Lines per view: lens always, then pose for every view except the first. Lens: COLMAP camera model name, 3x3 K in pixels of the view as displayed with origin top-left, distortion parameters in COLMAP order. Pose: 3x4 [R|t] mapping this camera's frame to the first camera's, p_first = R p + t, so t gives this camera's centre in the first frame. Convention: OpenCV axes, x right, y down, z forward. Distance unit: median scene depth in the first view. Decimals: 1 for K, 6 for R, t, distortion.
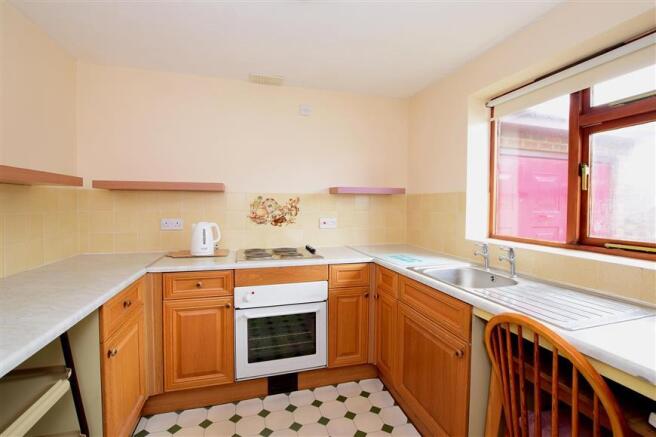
lens RADIAL K [[292.8, 0, 327.2], [0, 292.8, 207.2], [0, 0, 1]] dist [-0.014161, 0.000006]
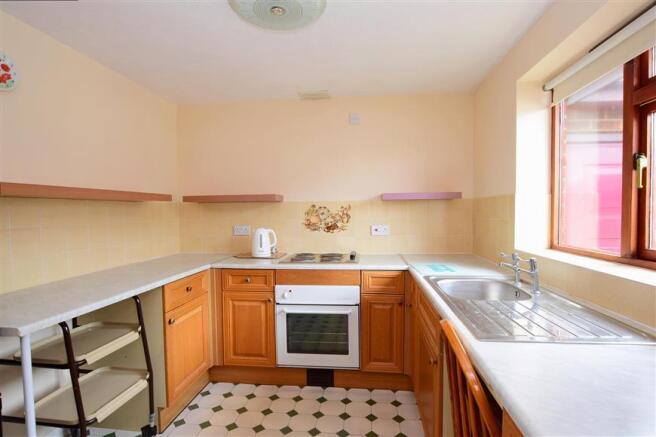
lens RADIAL K [[316.6, 0, 328.0], [0, 316.6, 218.5], [0, 0, 1]] dist [-0.000814, 0.000030]
pose [[0.926277, -0.008113, -0.376755, 0.324198], [0.012905, 0.999865, 0.010197, 0.002141], [0.376622, -0.014307, 0.926257, -0.070944]]
